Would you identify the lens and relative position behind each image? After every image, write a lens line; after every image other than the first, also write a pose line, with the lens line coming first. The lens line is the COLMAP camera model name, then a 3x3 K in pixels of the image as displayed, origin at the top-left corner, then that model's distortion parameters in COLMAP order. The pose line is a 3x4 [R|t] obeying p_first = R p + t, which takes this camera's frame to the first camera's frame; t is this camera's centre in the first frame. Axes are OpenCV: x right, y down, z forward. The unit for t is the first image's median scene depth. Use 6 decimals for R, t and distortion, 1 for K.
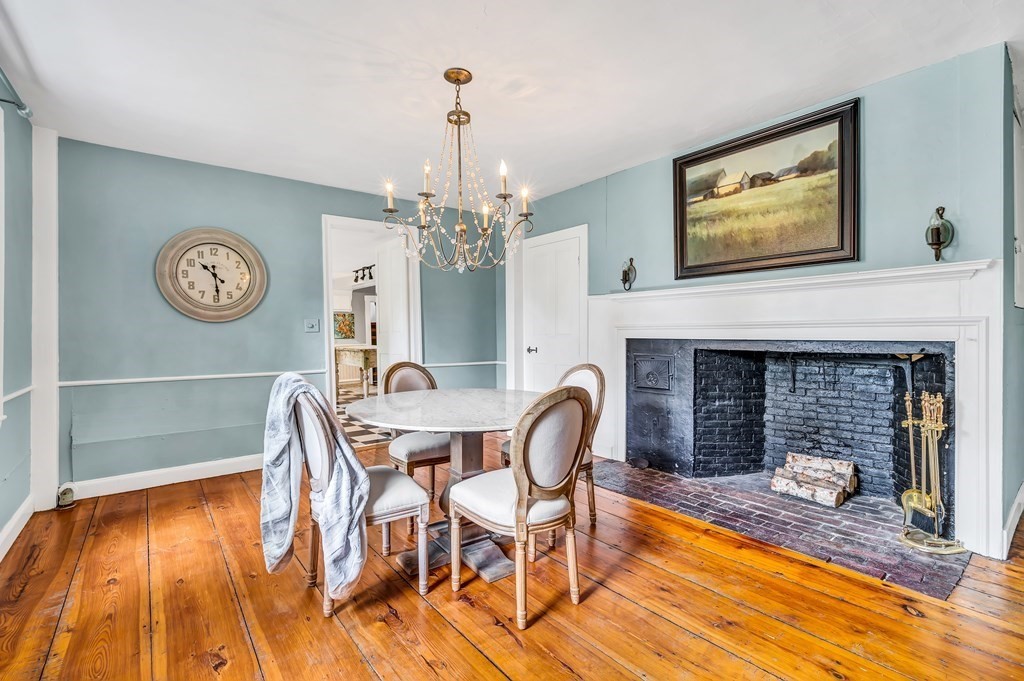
lens RADIAL K [[477.3, 0, 514.0], [0, 477.3, 340.4], [0, 0, 1]] dist [0.000980, -0.000188]
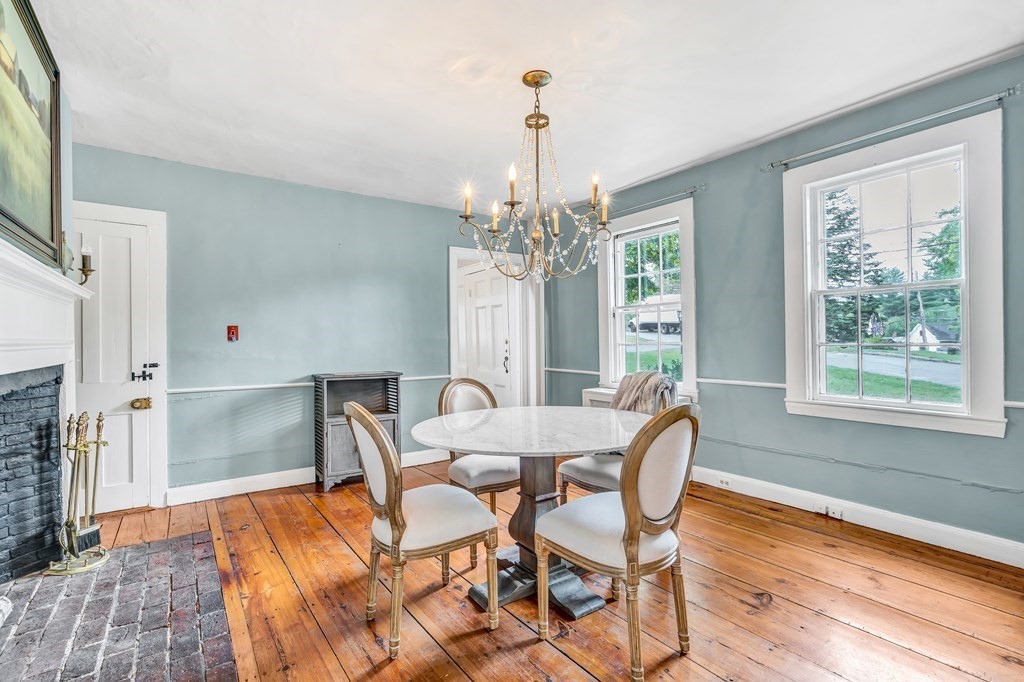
lens RADIAL K [[477.3, 0, 514.0], [0, 477.3, 340.9], [0, 0, 1]] dist [0.000980, -0.000188]
pose [[-0.999200, 0.022687, 0.032923, -0.090350], [0.023233, 0.999597, 0.016292, -0.041026], [-0.032540, 0.017044, -0.999325, 1.965499]]
